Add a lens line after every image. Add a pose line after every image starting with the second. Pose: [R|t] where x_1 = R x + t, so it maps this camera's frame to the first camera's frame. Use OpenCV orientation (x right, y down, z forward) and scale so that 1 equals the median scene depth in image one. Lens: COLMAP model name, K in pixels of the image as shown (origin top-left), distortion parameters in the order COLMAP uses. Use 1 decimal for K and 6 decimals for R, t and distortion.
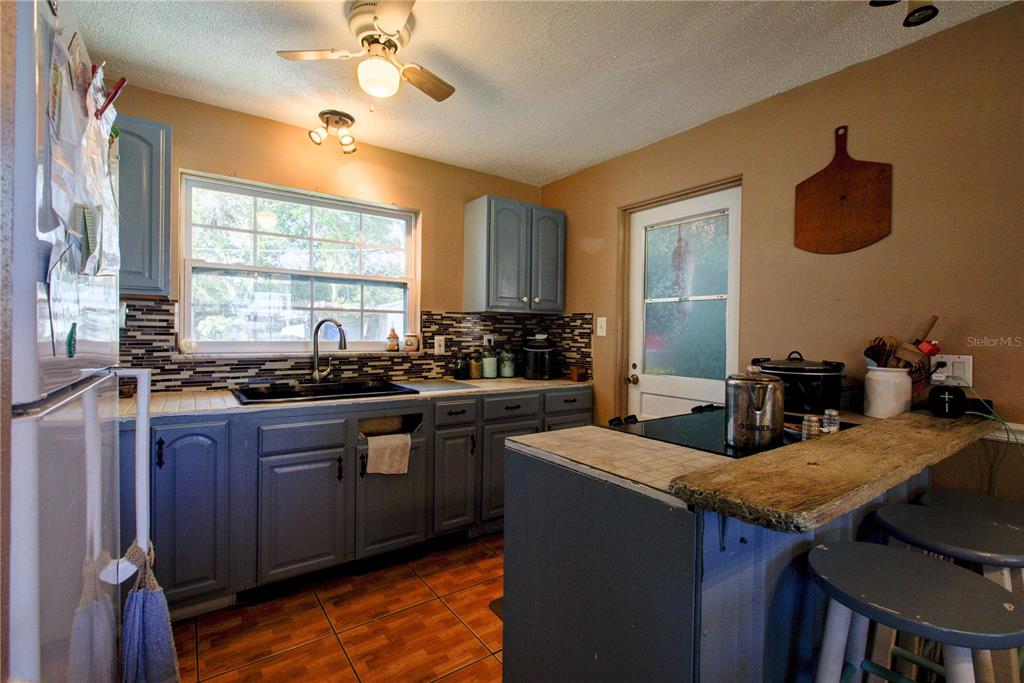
lens RADIAL K [[468.9, 0, 512.0], [0, 468.9, 341.5], [0, 0, 1]] dist [0.000624, 0.000025]
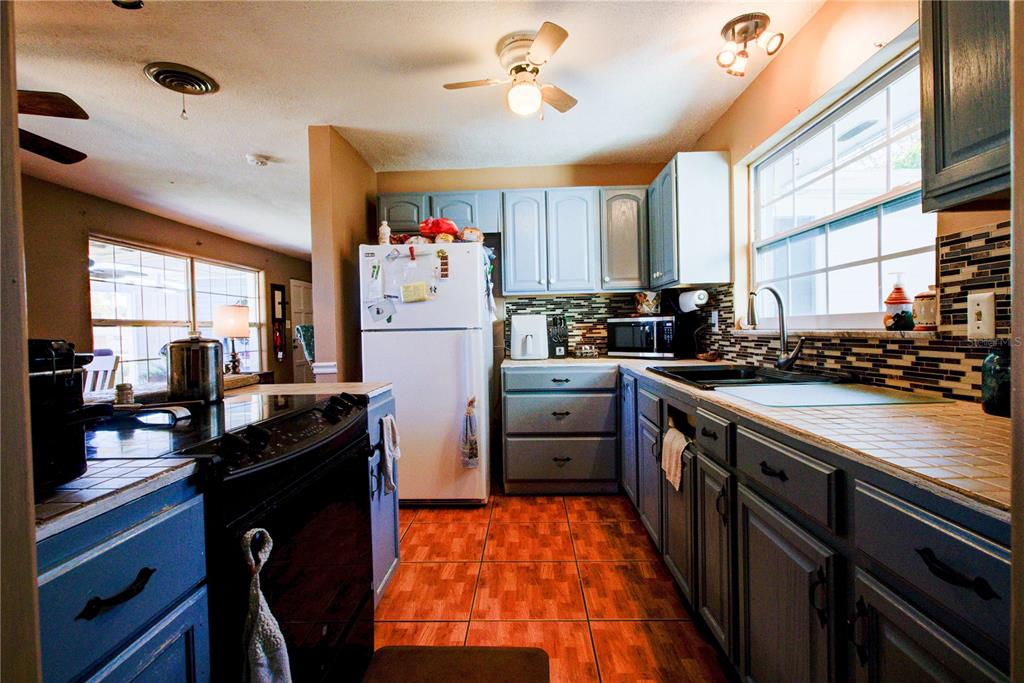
lens RADIAL K [[468.9, 0, 512.0], [0, 468.9, 341.5], [0, 0, 1]] dist [0.000624, 0.000025]
pose [[-0.608084, 0.022077, -0.793566, 0.422192], [0.002566, 0.999663, 0.025844, 0.020414], [0.793868, 0.013680, -0.607936, 1.017169]]
